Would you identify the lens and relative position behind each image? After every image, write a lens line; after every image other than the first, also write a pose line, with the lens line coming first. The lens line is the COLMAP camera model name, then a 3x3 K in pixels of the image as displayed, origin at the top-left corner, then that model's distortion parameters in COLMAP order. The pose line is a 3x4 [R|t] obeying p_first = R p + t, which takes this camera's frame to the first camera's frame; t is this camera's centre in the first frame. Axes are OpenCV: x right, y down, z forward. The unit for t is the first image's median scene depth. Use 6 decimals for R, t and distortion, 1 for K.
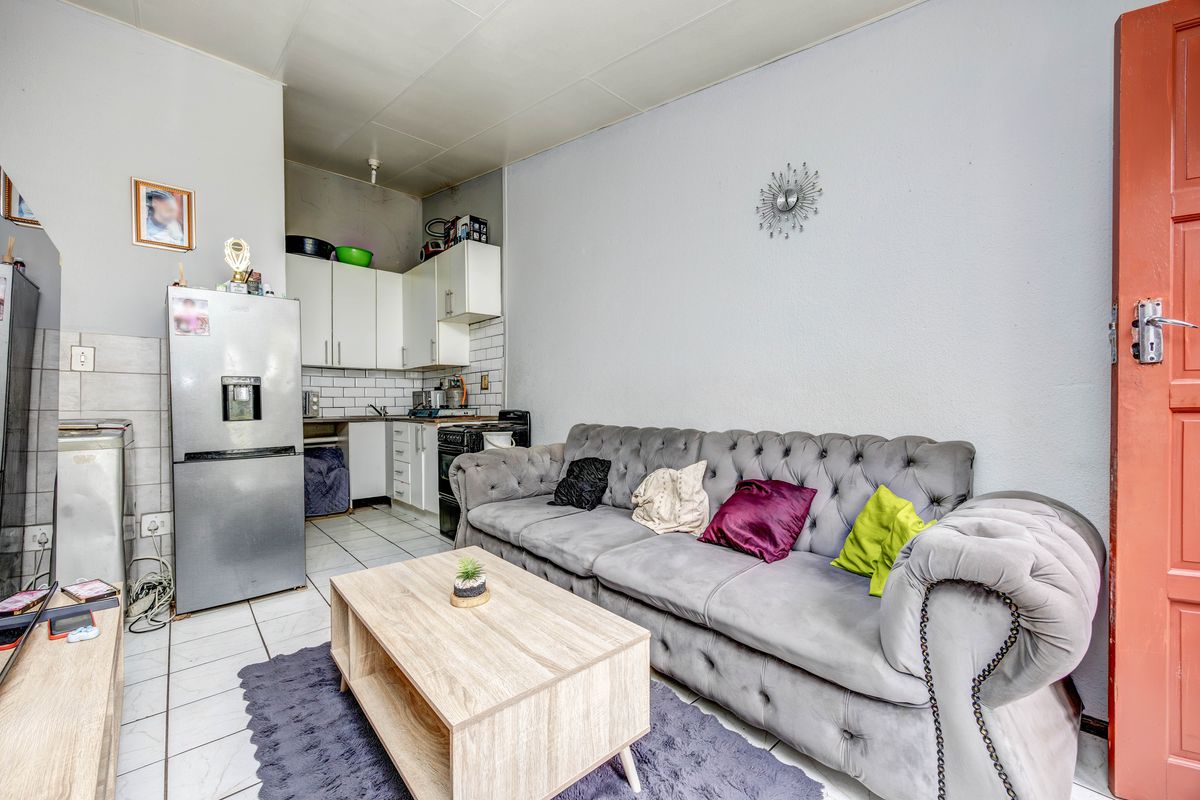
lens RADIAL K [[482.1, 0, 600.4], [0, 482.1, 406.1], [0, 0, 1]] dist [0.000248, -0.000224]
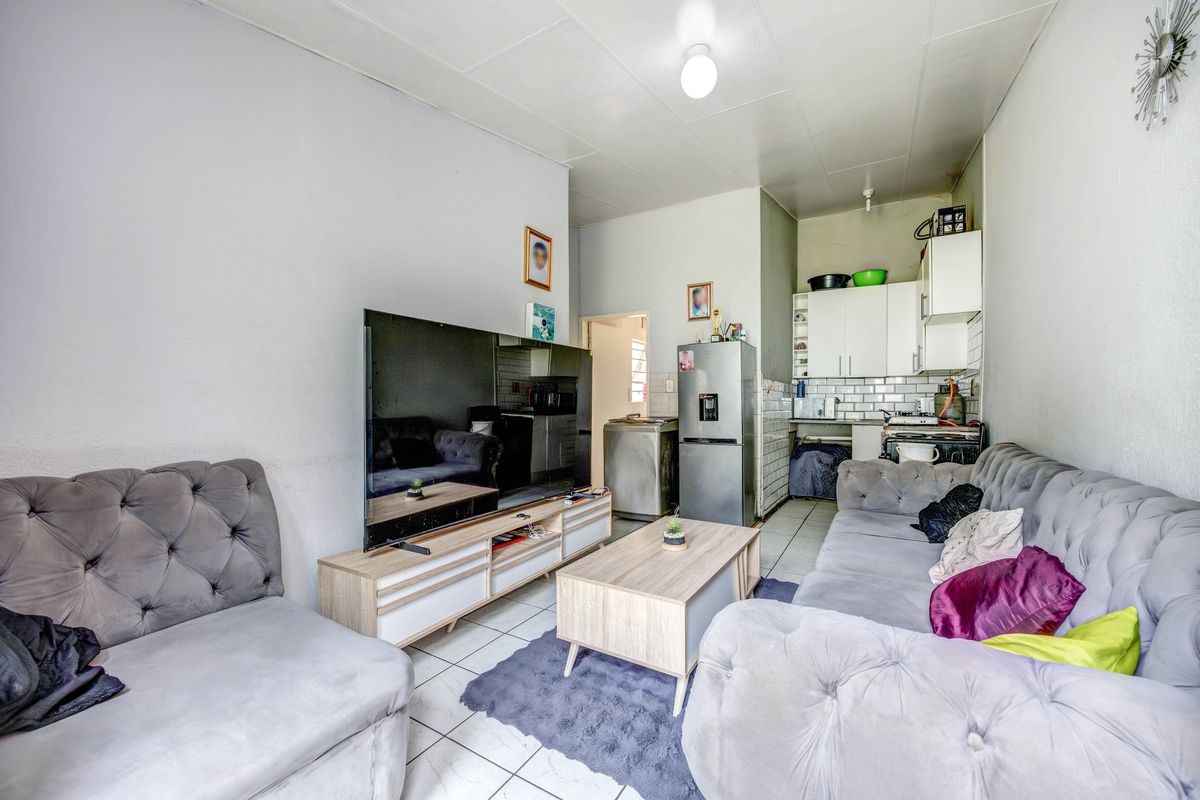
lens RADIAL K [[457.7, 0, 624.4], [0, 457.7, 402.7], [0, 0, 1]] dist [0.002199, 0.000085]
pose [[0.314896, 0.004750, -0.949114, 0.352580], [-0.010197, 0.999947, 0.001621, -0.016662], [0.949071, 0.009168, 0.314928, 0.135931]]
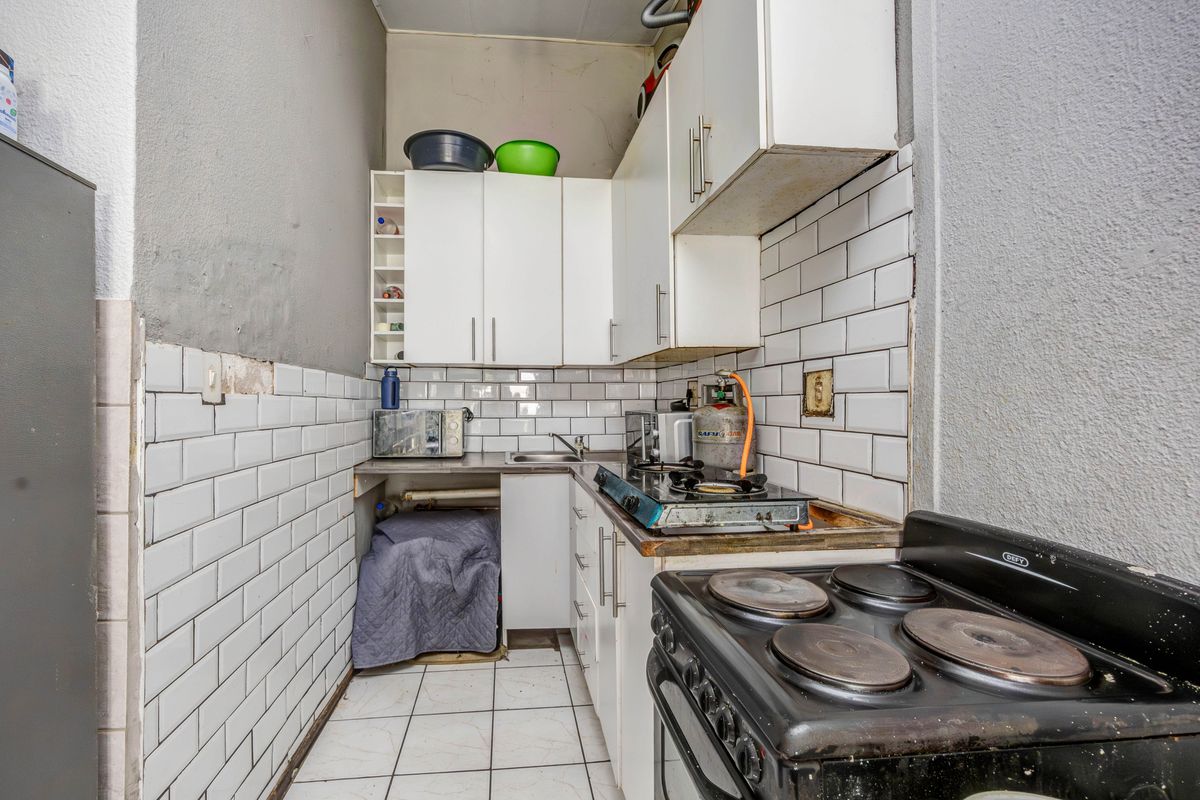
lens RADIAL K [[457.7, 0, 528.1], [0, 457.7, 396.5], [0, 0, 1]] dist [0.002199, 0.000085]
pose [[0.770601, -0.001106, -0.637317, -0.199459], [-0.005595, 0.999948, -0.008500, -0.044510], [0.637294, 0.010116, 0.770554, 0.661096]]
